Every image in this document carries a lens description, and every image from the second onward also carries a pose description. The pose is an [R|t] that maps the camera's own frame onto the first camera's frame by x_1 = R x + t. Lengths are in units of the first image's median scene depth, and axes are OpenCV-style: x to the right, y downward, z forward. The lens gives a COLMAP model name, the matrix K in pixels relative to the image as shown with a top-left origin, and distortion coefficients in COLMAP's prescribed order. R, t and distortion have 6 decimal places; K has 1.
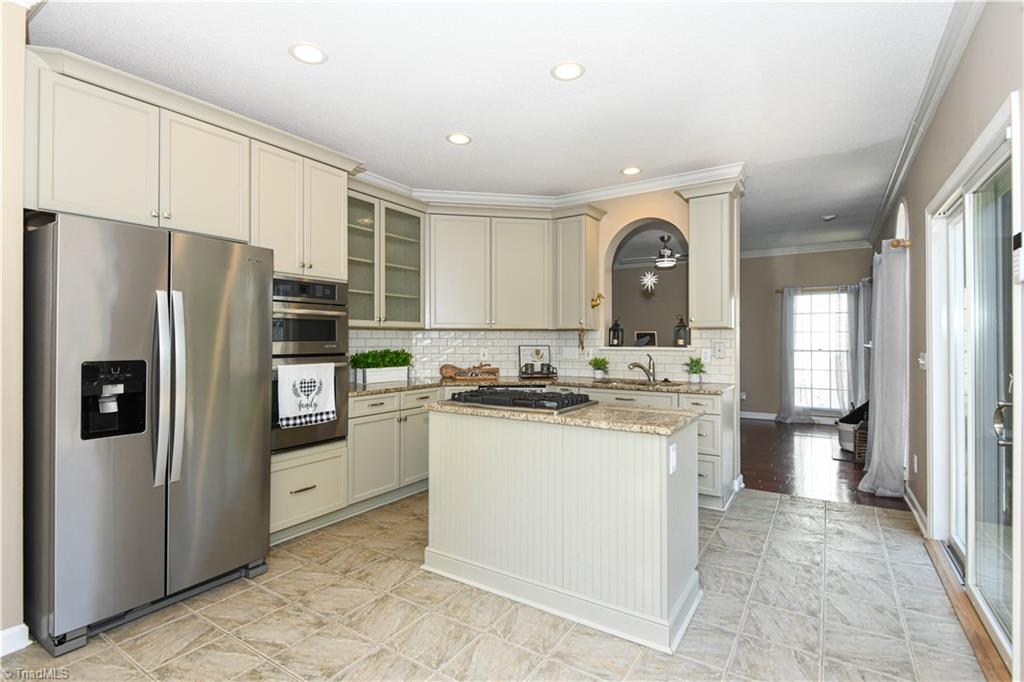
lens RADIAL K [[501.1, 0, 512.0], [0, 501.1, 341.0], [0, 0, 1]] dist [-0.000806, -0.001834]
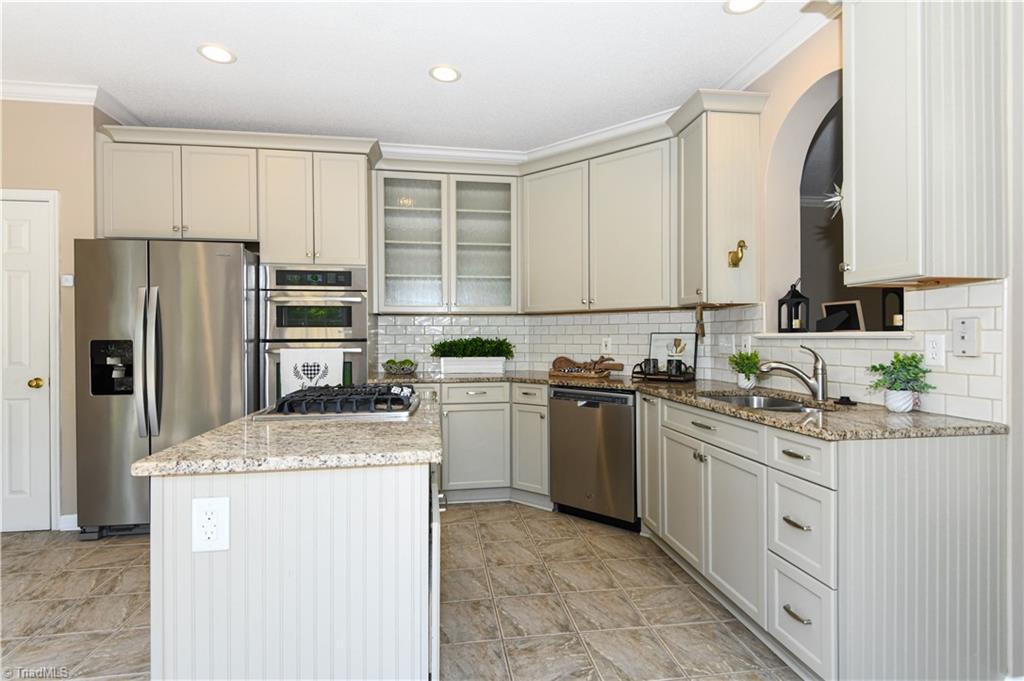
lens RADIAL K [[501.1, 0, 512.0], [0, 501.1, 340.5], [0, 0, 1]] dist [-0.000806, -0.001834]
pose [[0.658290, 0.000659, -0.752764, 0.469565], [0.002228, 0.999994, 0.002824, 0.019701], [0.752761, -0.003536, 0.658284, 0.449950]]
